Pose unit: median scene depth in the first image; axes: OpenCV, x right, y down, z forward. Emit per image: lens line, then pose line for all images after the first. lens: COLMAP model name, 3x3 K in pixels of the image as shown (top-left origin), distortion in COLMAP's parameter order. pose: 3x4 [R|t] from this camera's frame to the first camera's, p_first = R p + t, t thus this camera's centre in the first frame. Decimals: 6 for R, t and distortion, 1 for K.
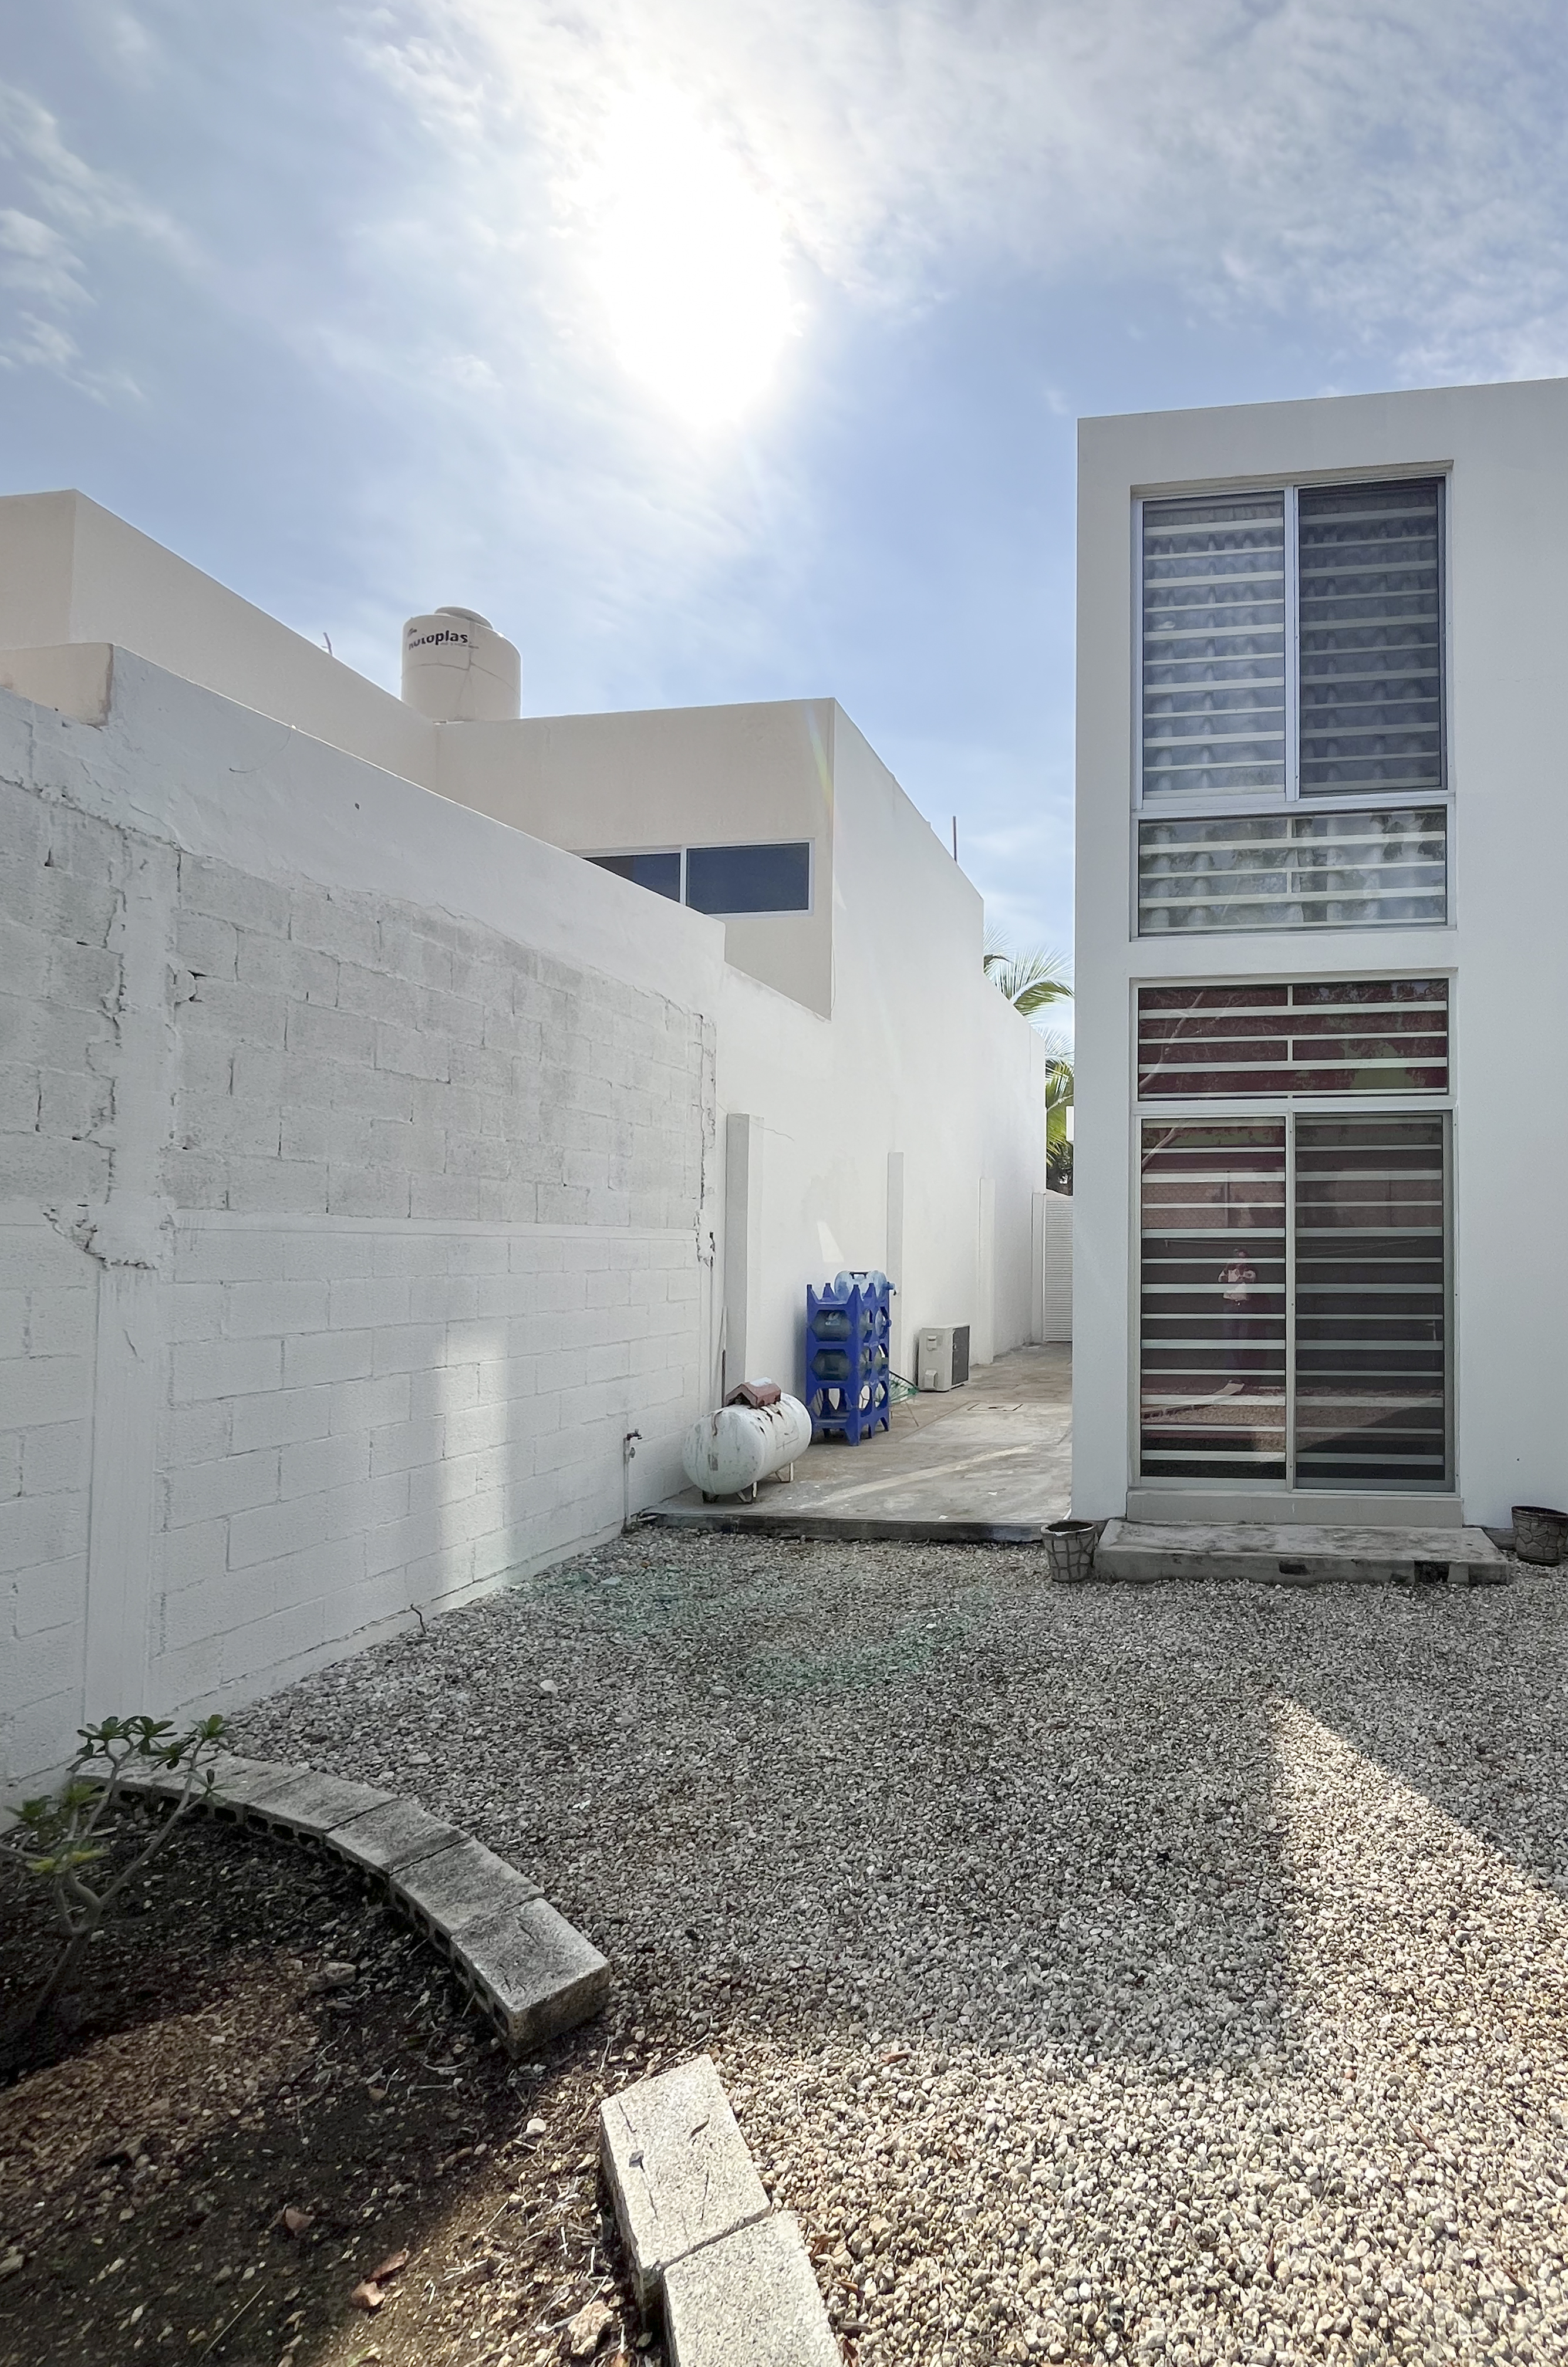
lens RADIAL K [[1004.9, 0, 760.7], [0, 1004.9, 1218.2], [0, 0, 1]] dist [-0.001845, -0.002786]
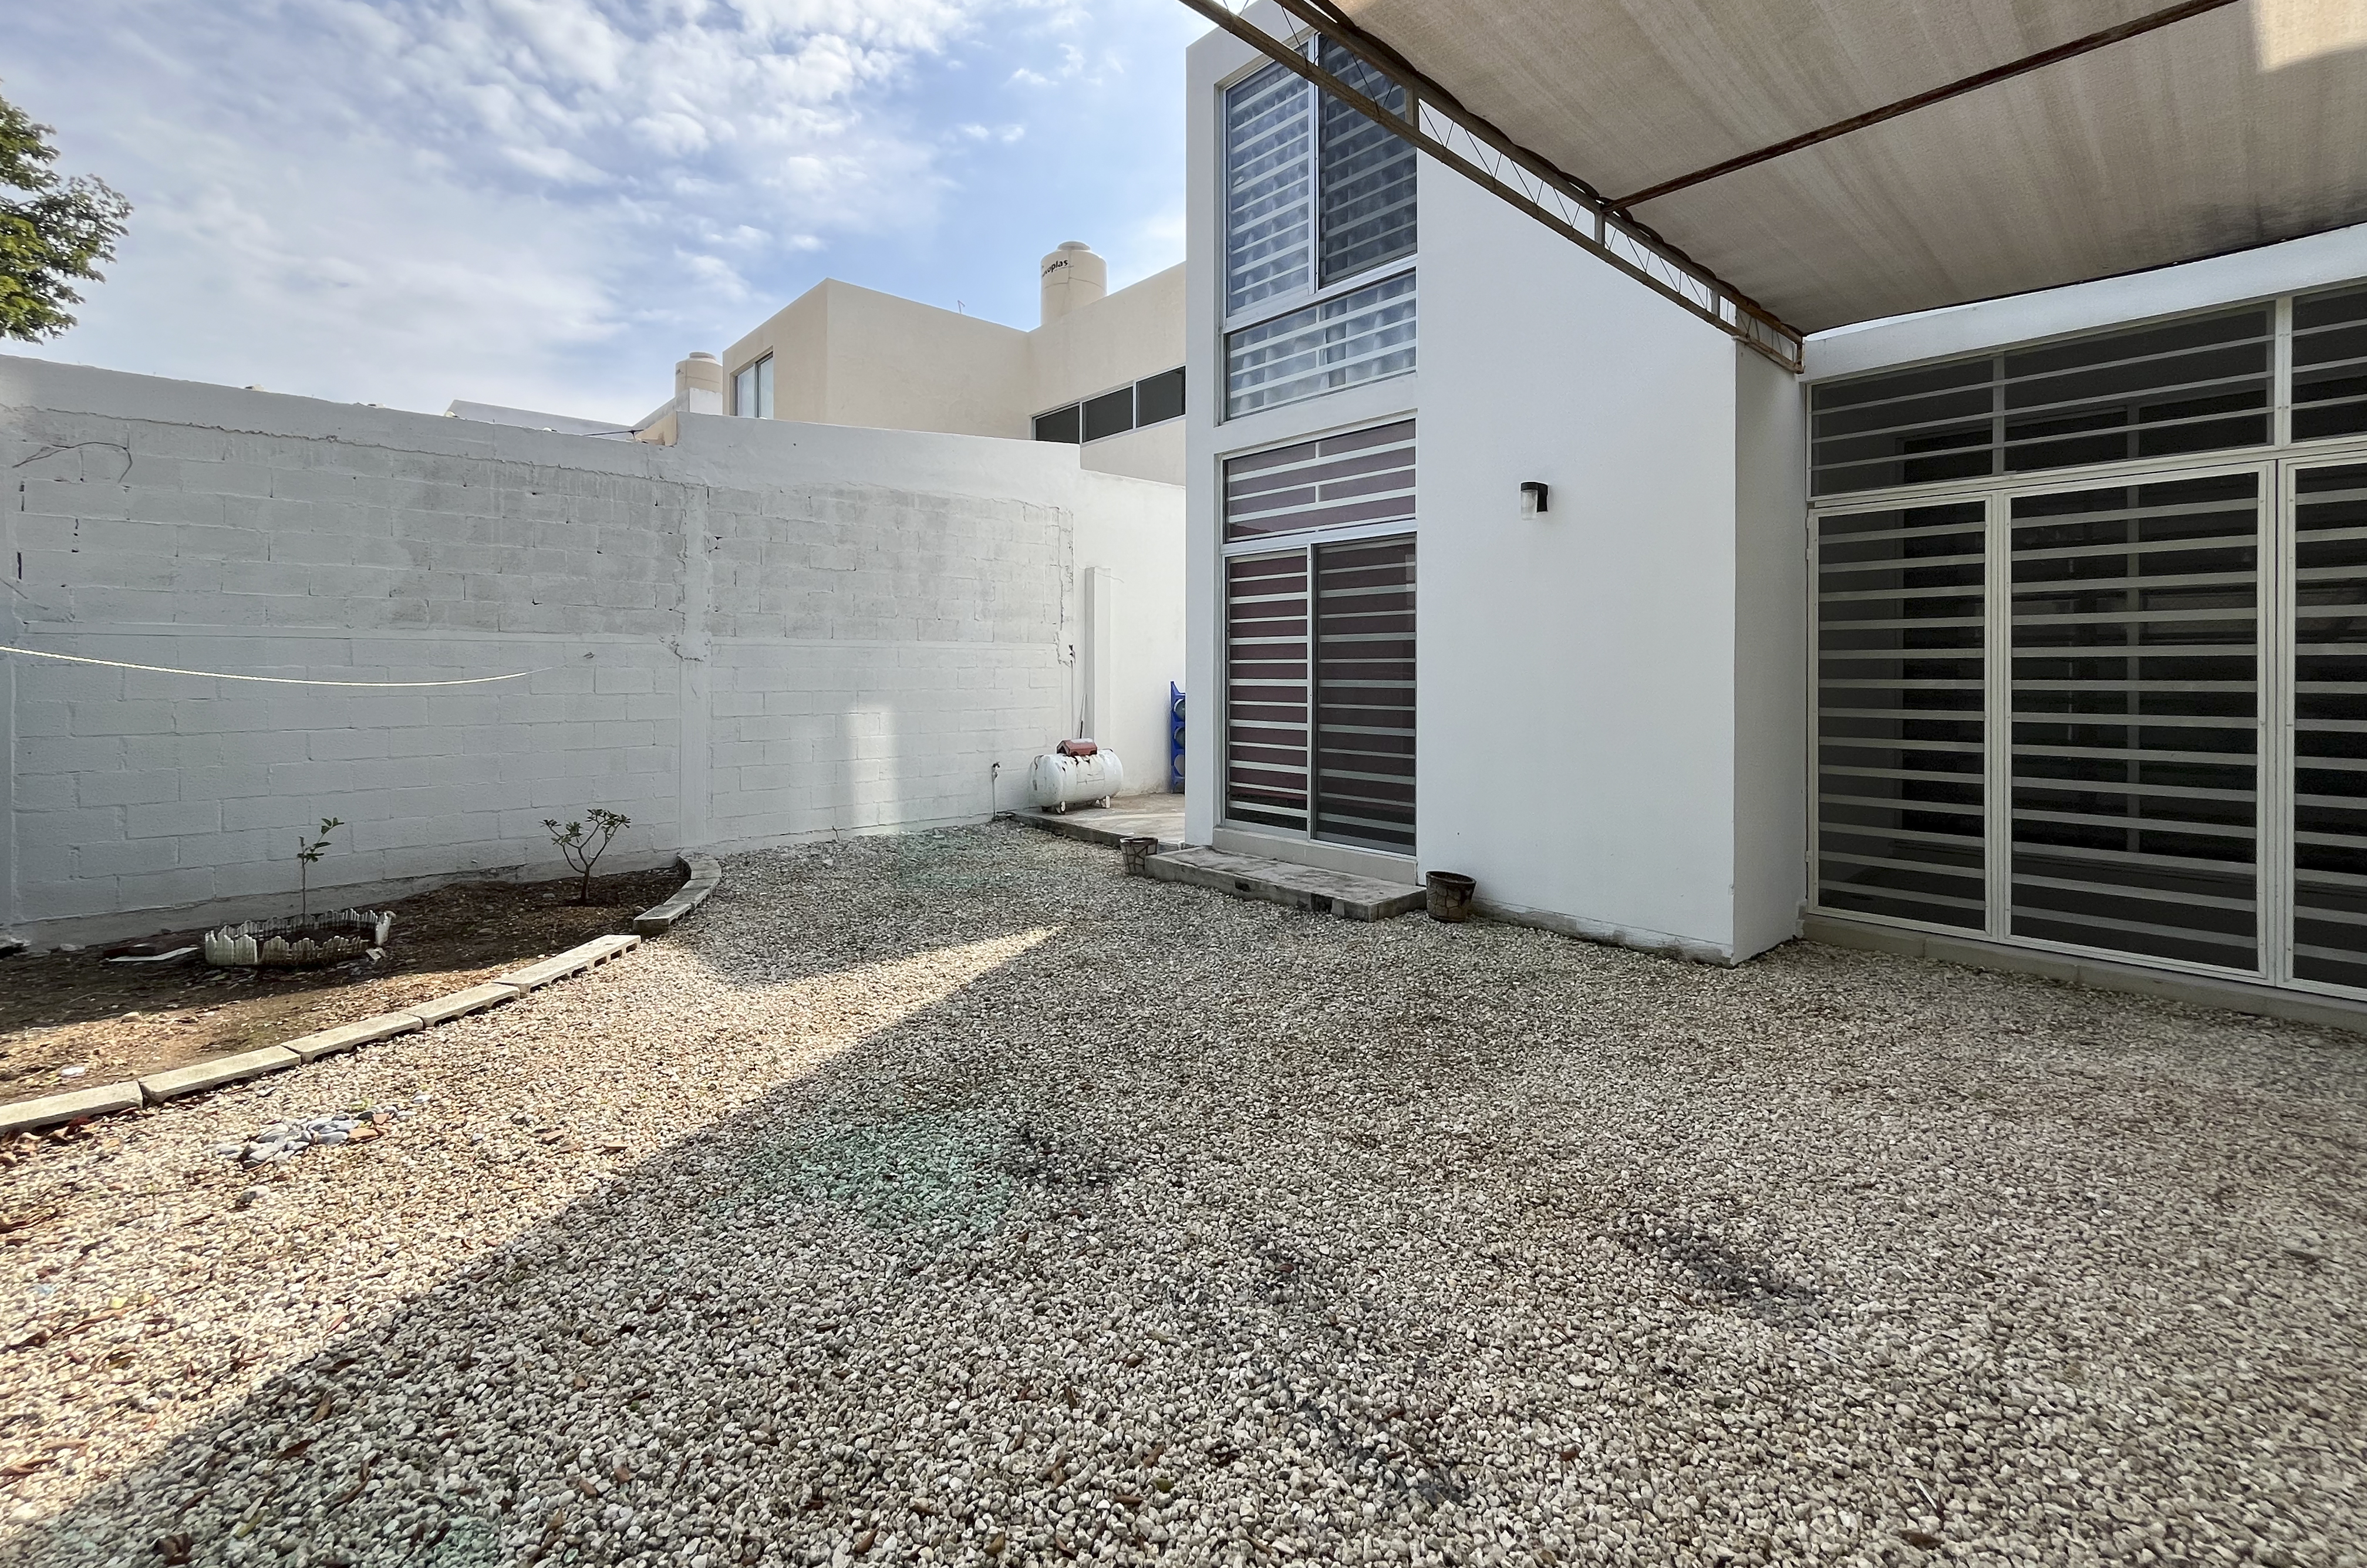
lens RADIAL K [[1004.9, 0, 1280.6], [0, 1004.9, 682.1], [0, 0, 1]] dist [-0.001845, -0.002786]
pose [[0.777566, 0.010091, -0.628721, 1.295093], [0.013990, 0.999346, 0.033341, 0.025548], [0.628646, -0.034721, 0.776916, -0.015336]]
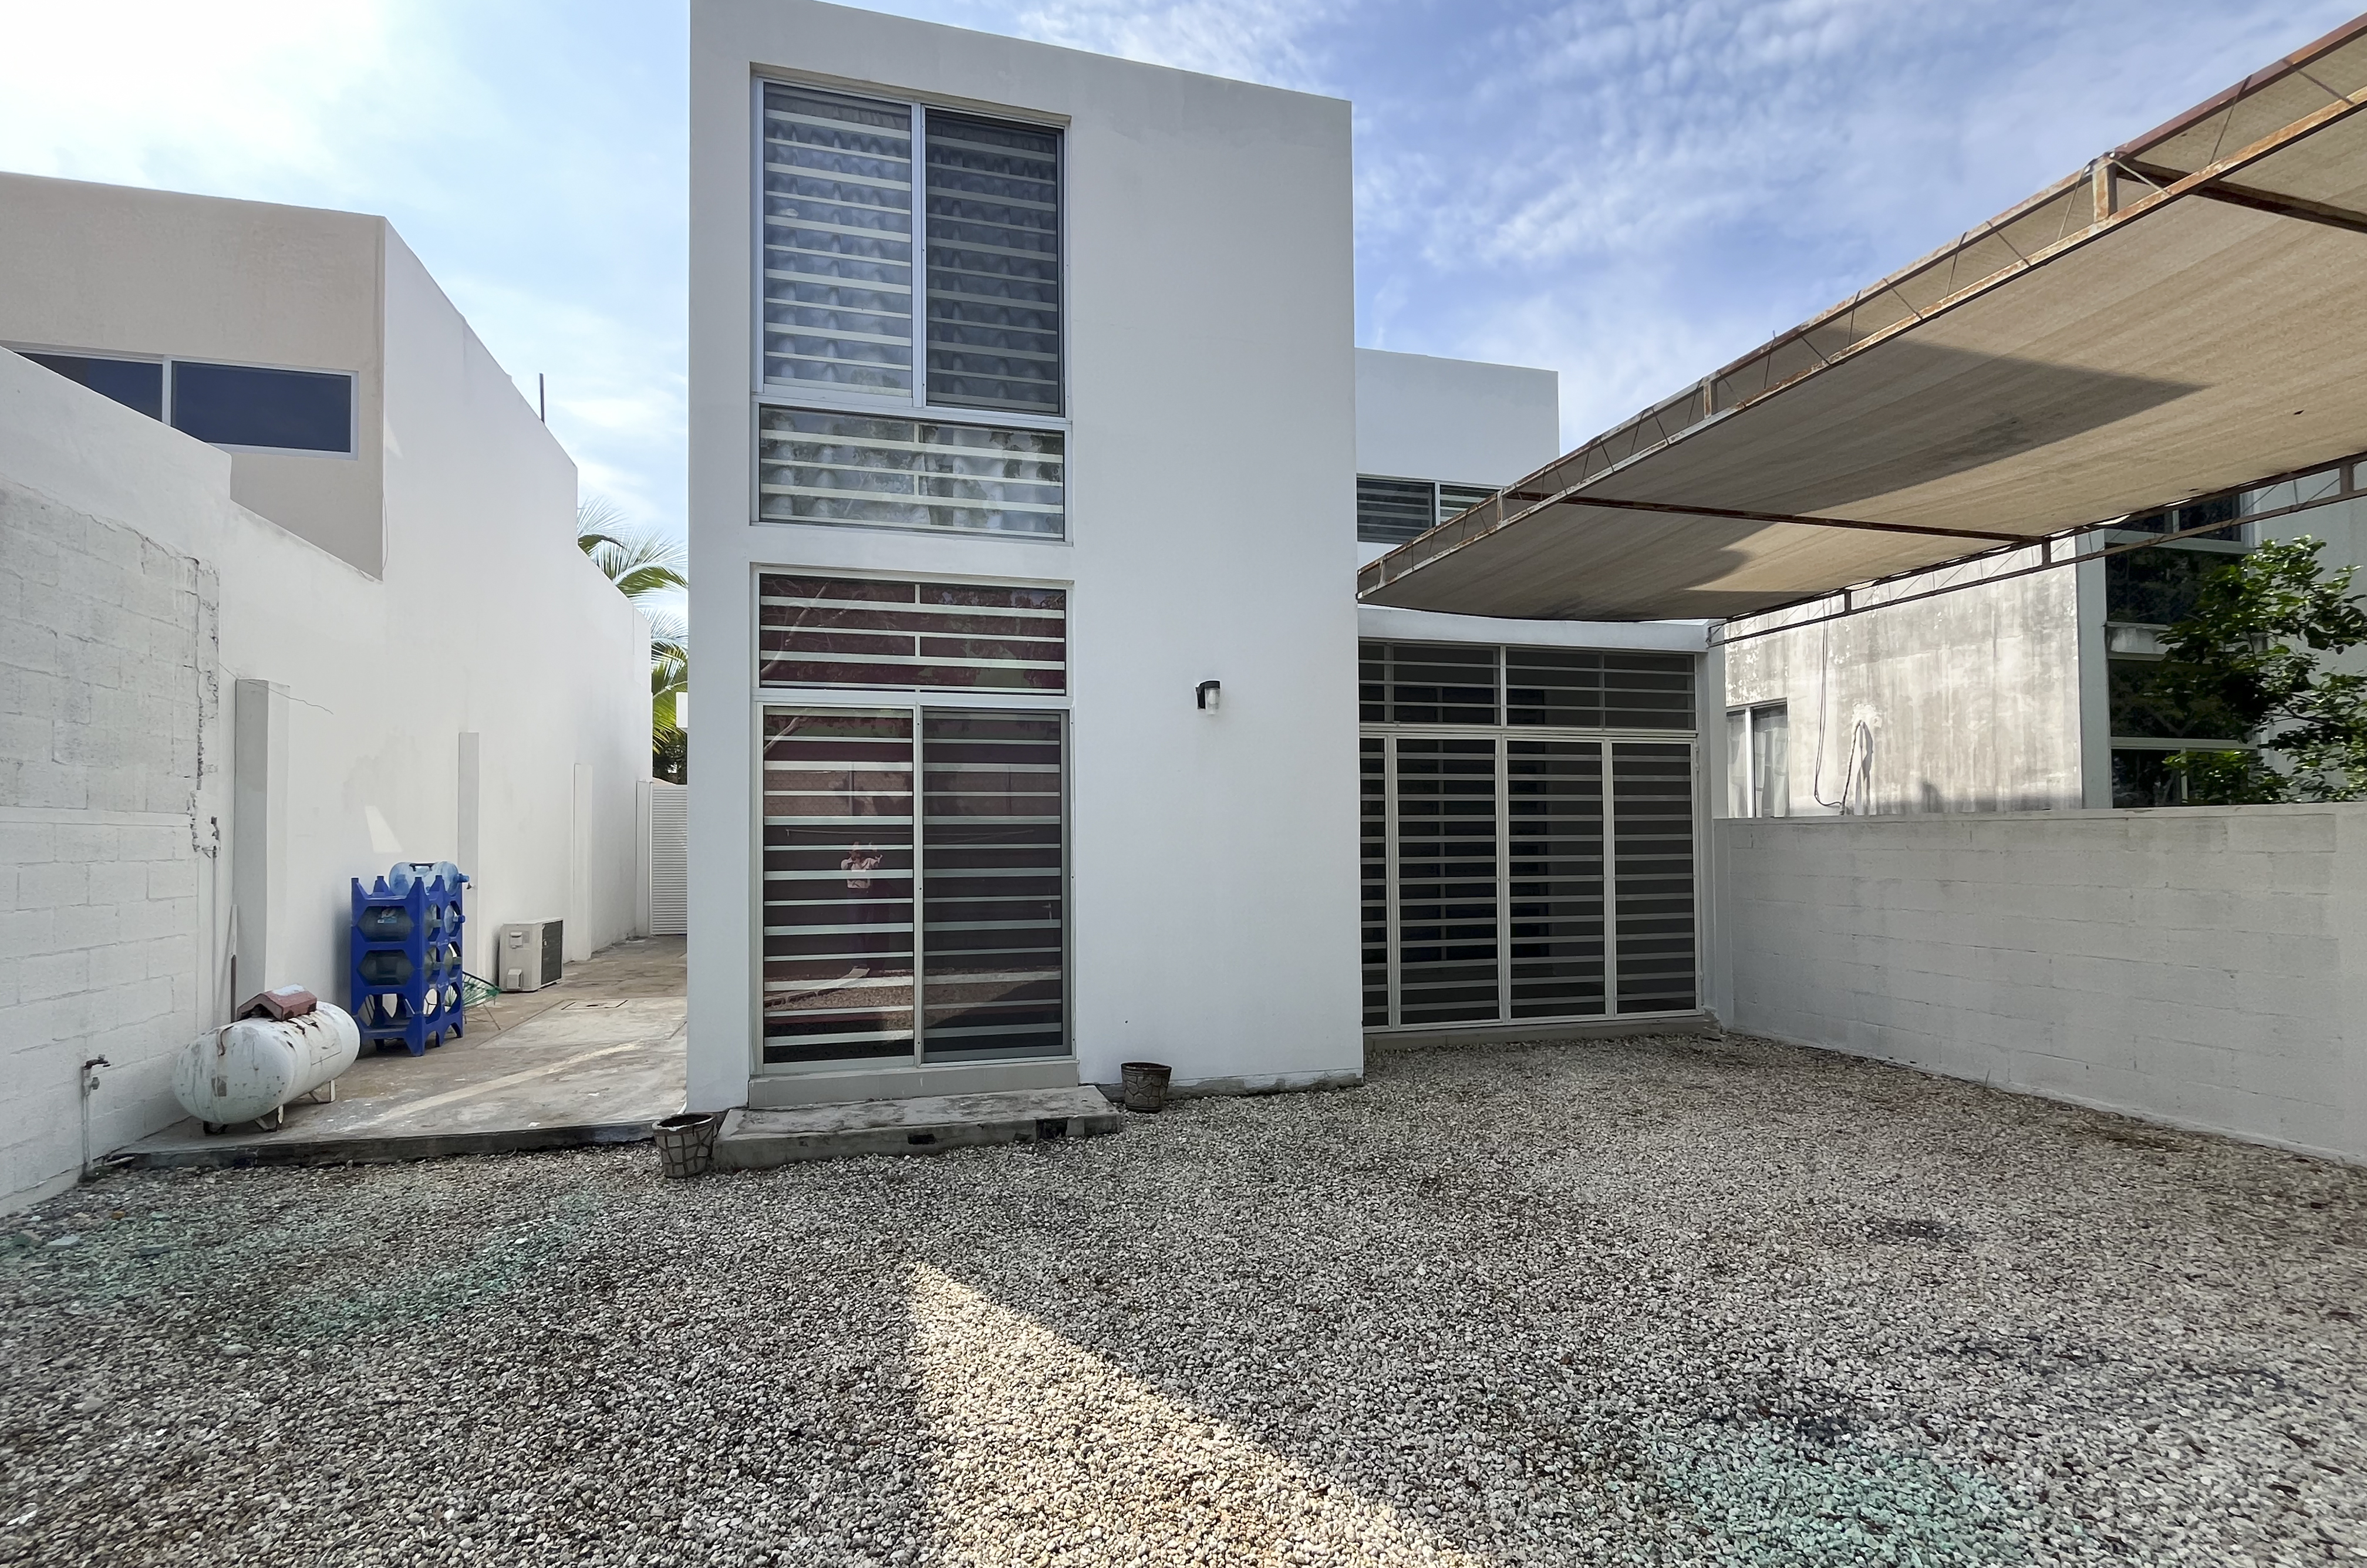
lens RADIAL K [[920.9, 0, 1190.5], [0, 920.9, 832.4], [0, 0, 1]] dist [-0.006252, 0.000266]
pose [[0.944573, 0.000338, 0.328301, 0.479447], [-0.004609, 0.999915, 0.012232, 0.013615], [-0.328269, -0.013067, 0.944494, -0.002385]]
